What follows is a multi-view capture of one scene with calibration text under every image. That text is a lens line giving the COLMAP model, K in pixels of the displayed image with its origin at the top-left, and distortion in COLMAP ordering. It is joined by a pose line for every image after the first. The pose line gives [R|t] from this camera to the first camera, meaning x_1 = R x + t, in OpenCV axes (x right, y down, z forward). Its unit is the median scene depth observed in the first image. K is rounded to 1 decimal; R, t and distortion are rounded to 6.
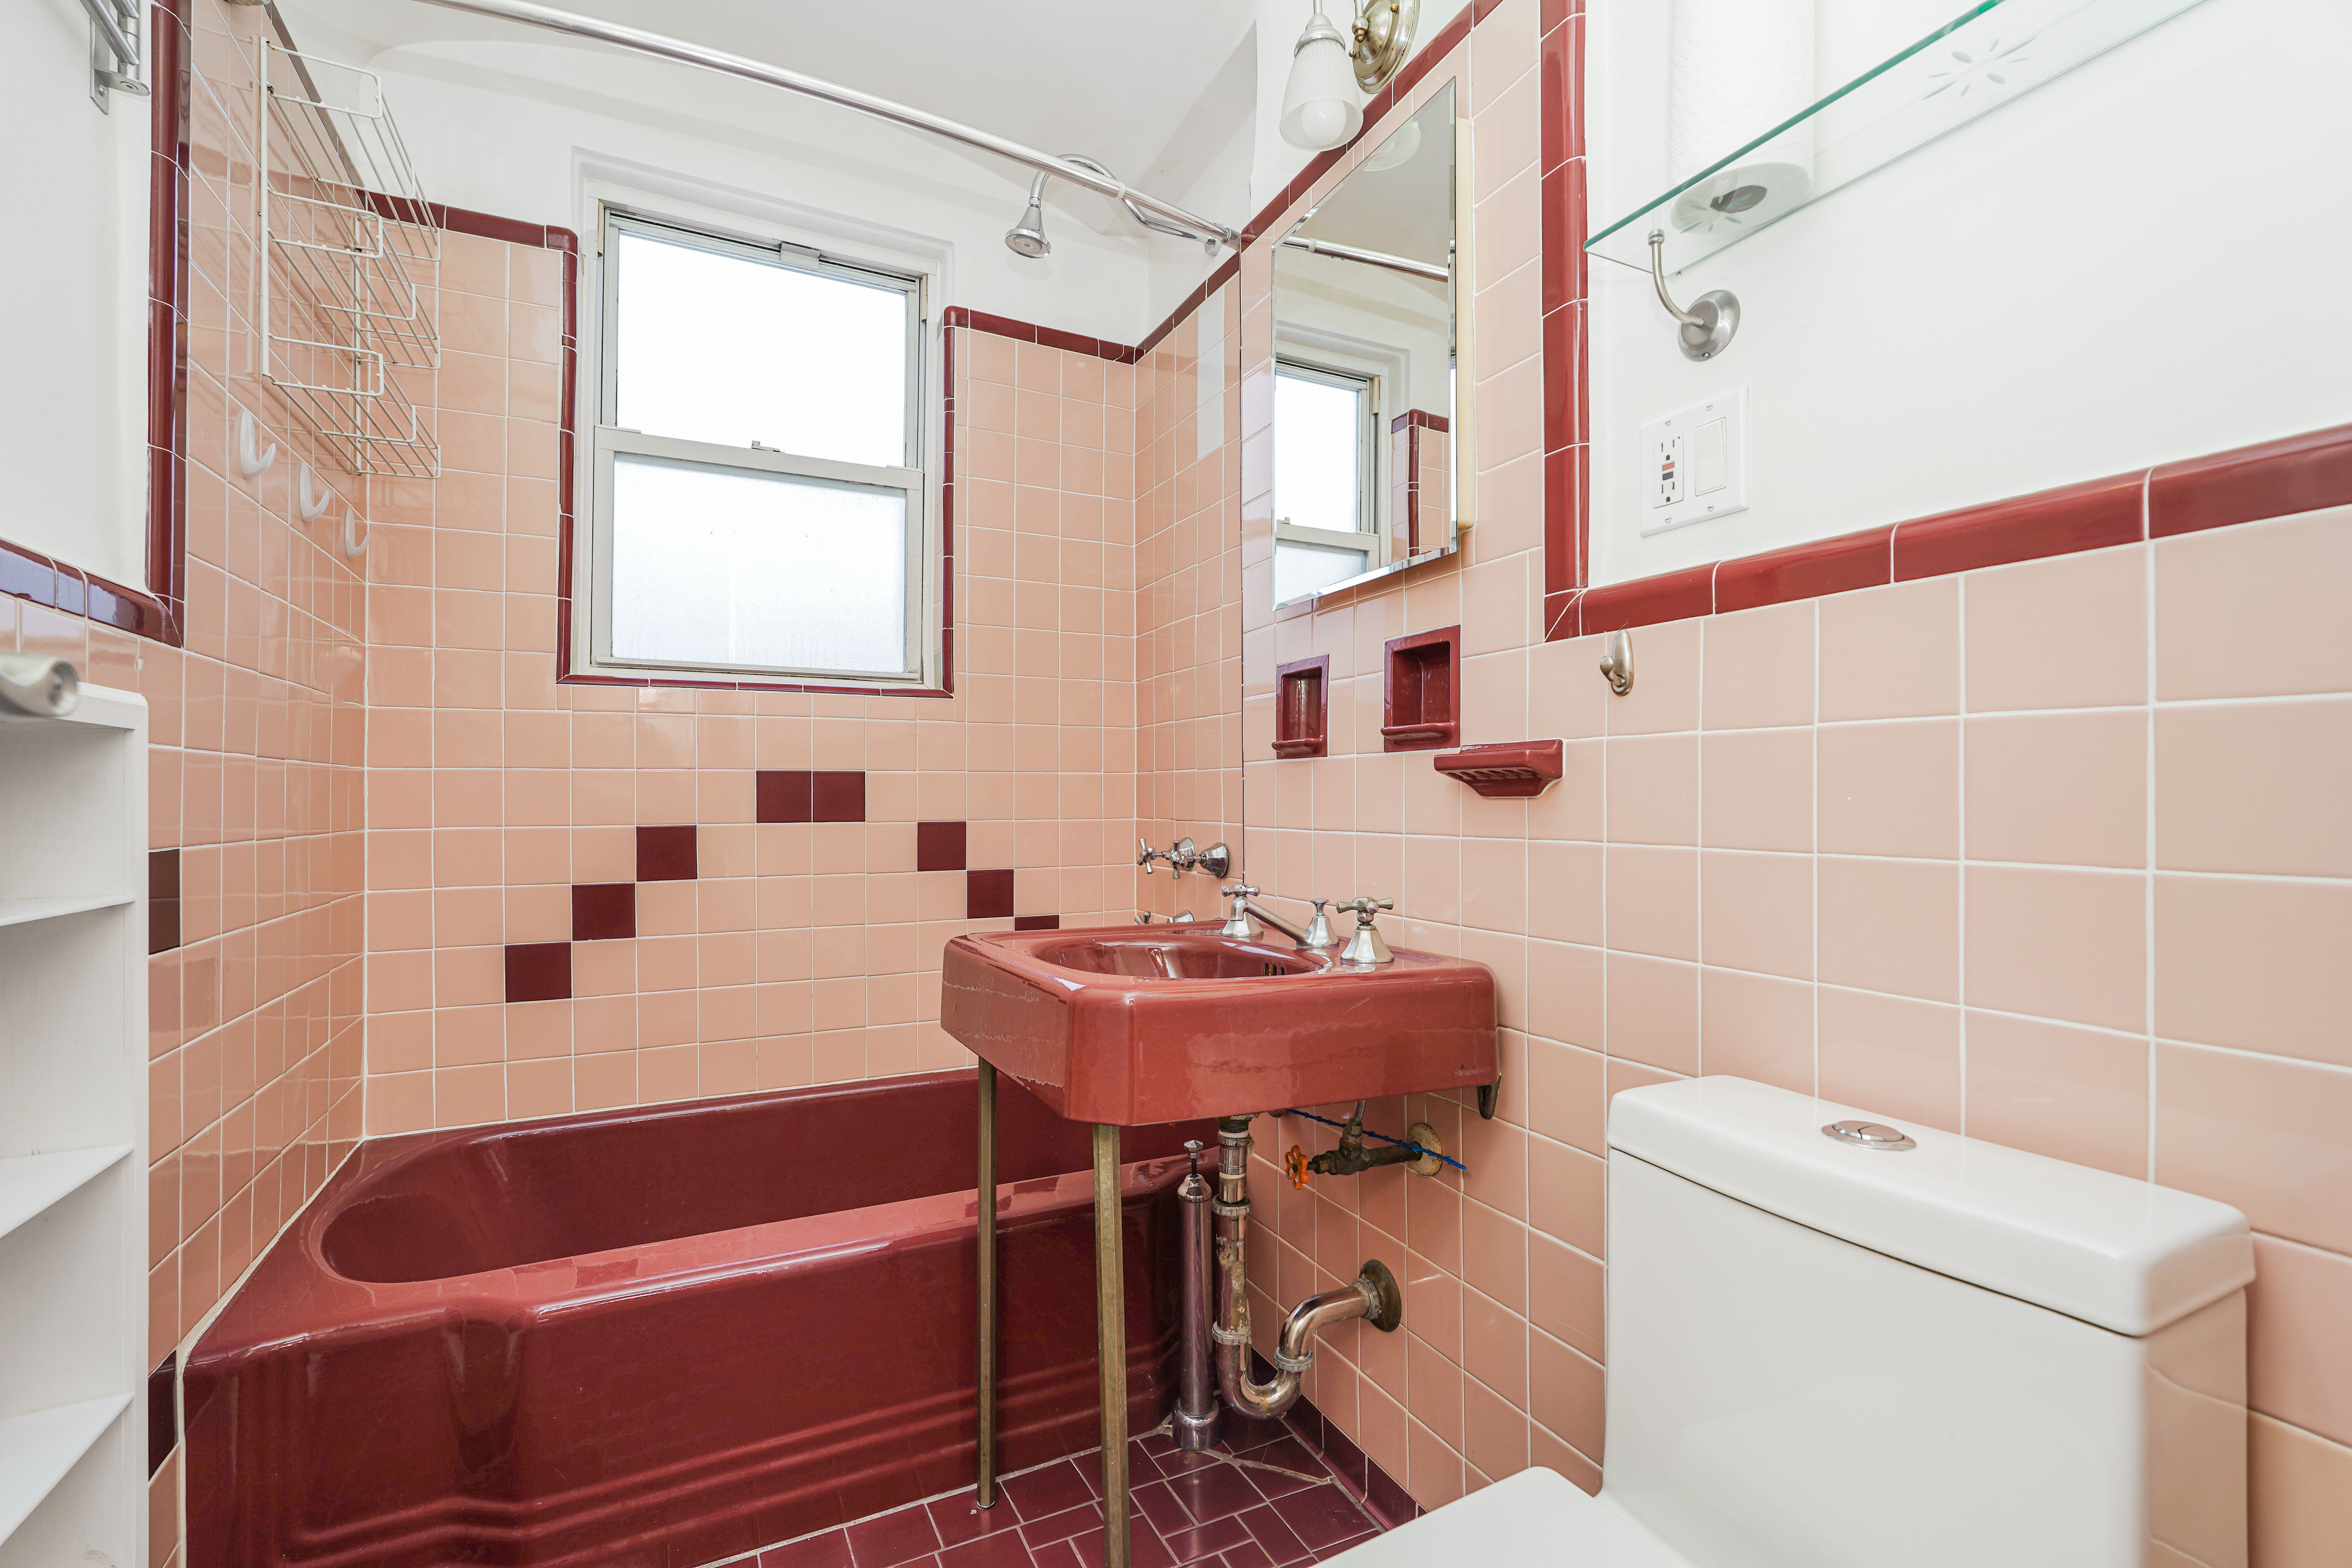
lens RADIAL K [[1028.7, 0, 1183.1], [0, 1028.7, 794.8], [0, 0, 1]] dist [-0.022591, 0.000519]
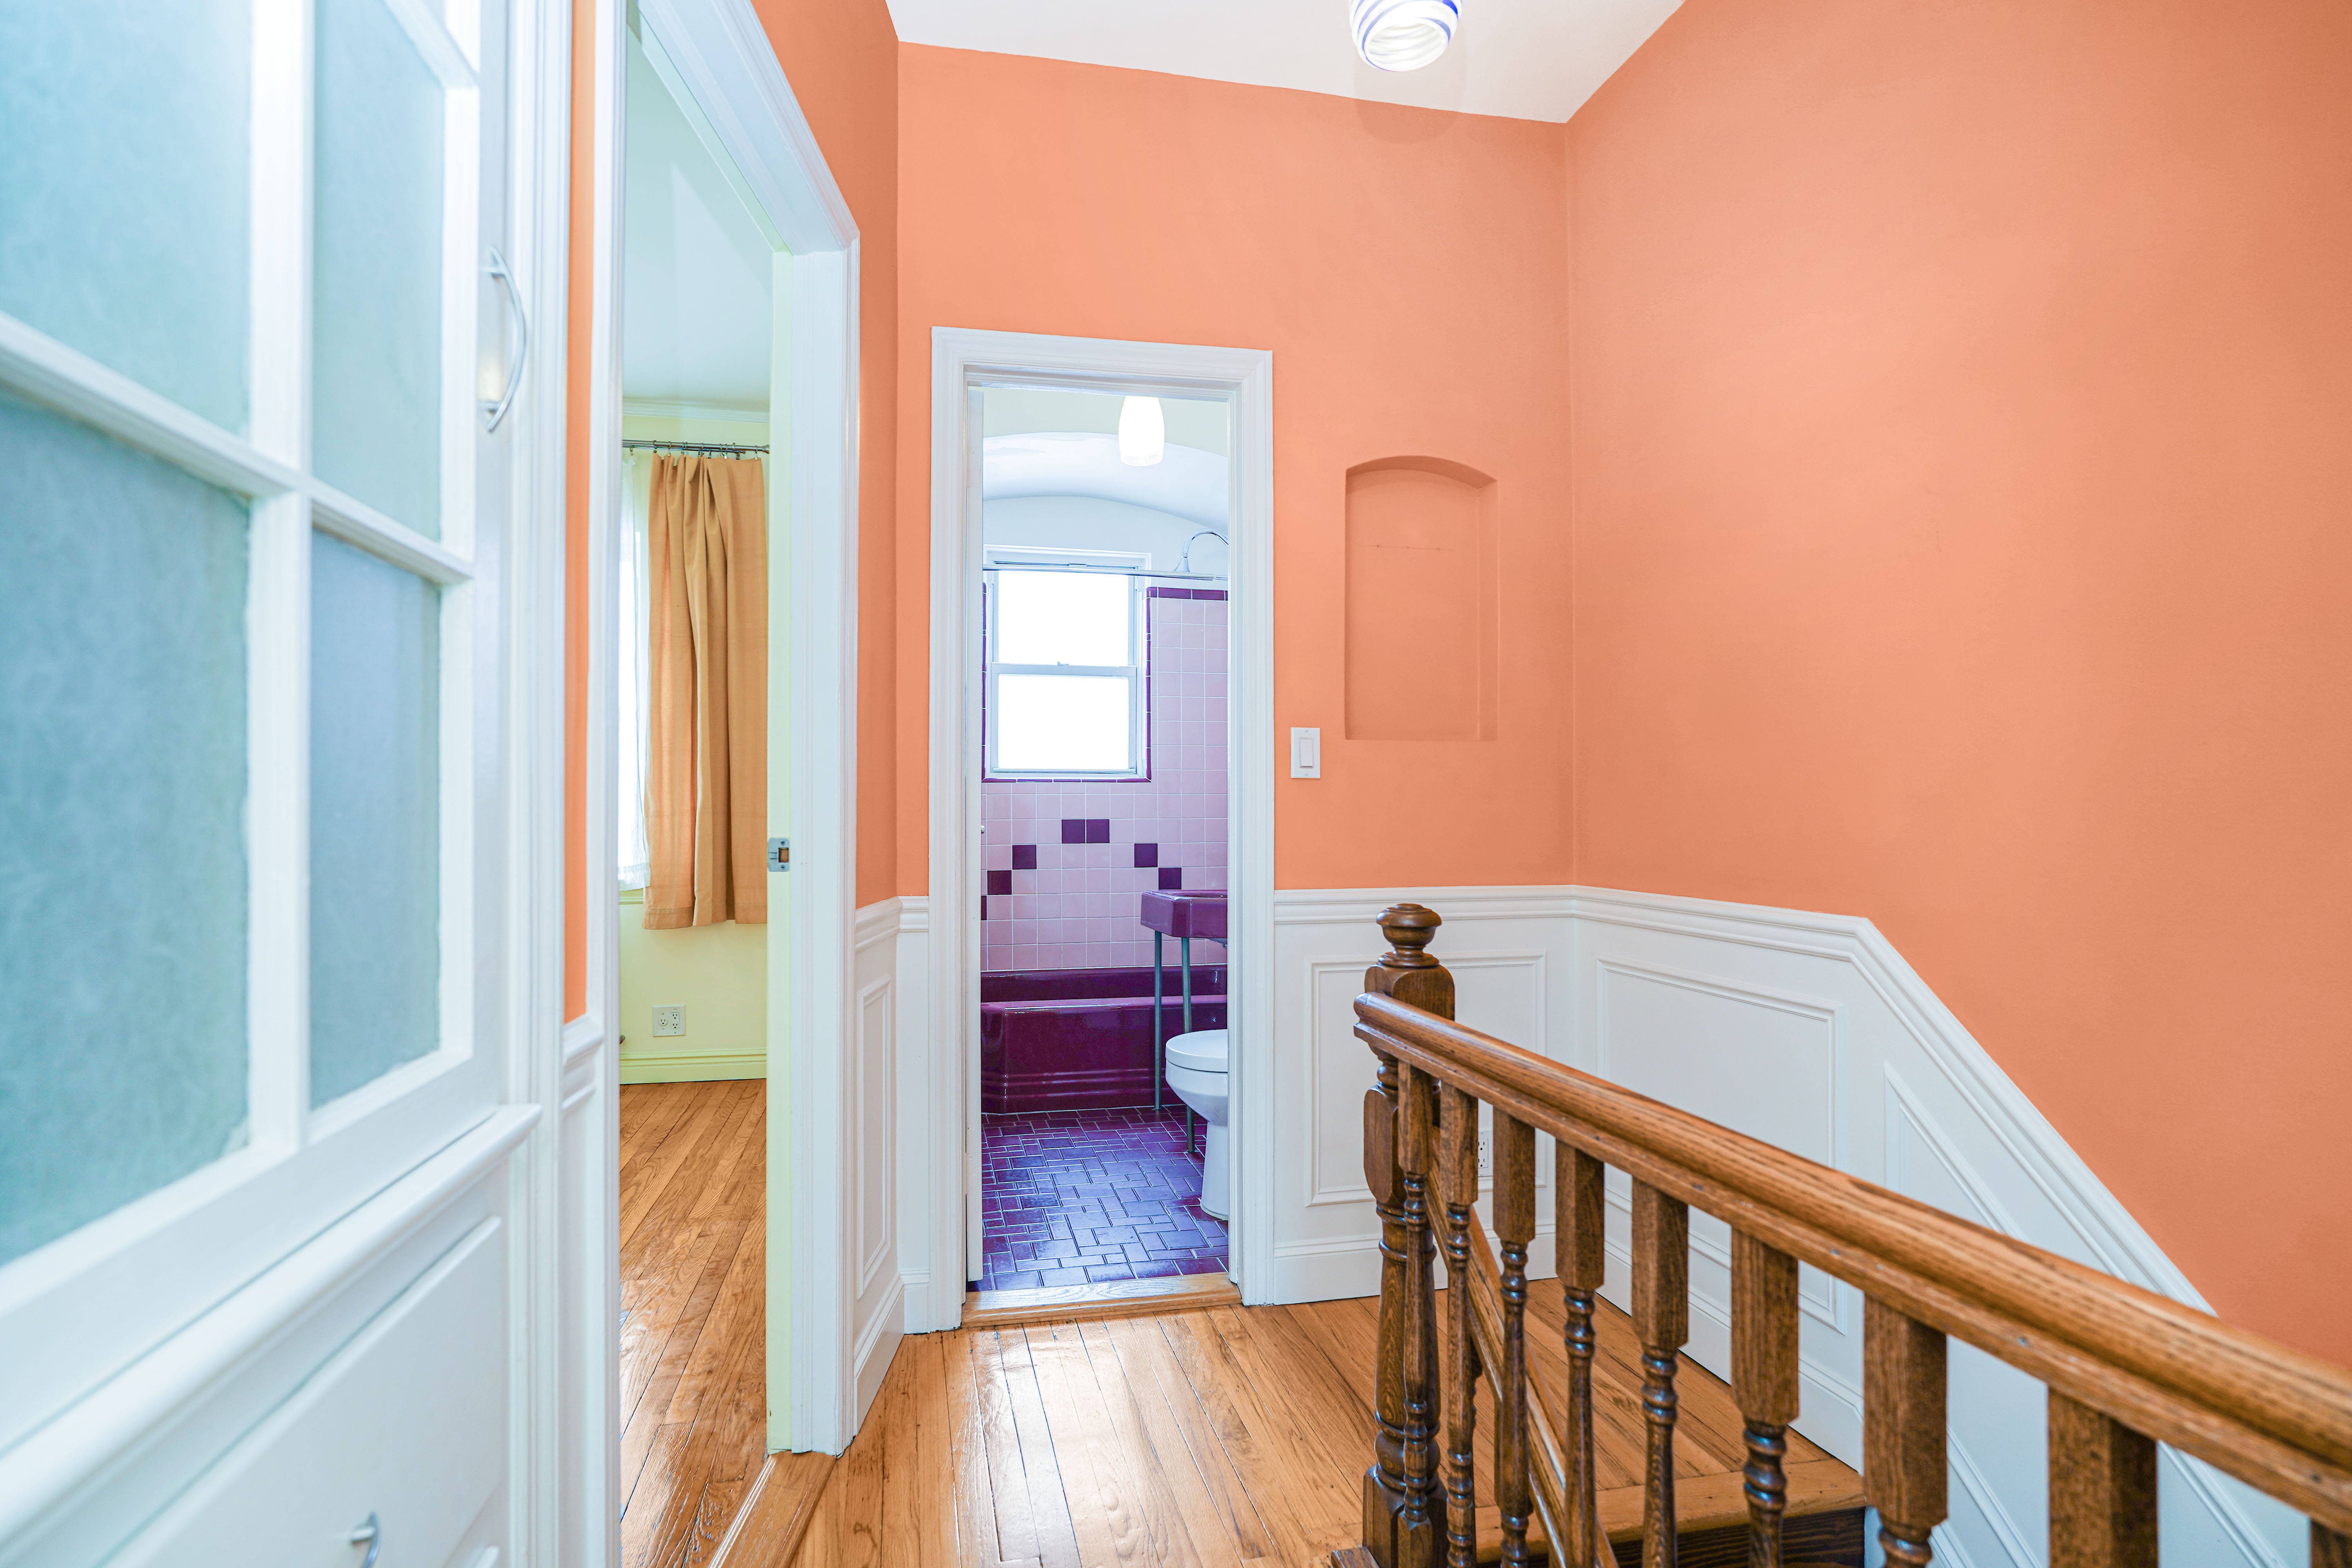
lens RADIAL K [[1122.1, 0, 1166.0], [0, 1122.1, 794.6], [0, 0, 1]] dist [-0.016751, 0.011266]
pose [[0.968748, -0.013181, -0.247696, 0.371576], [0.005950, 0.999535, -0.029923, -0.003785], [0.247975, 0.027514, 0.968376, -1.197195]]
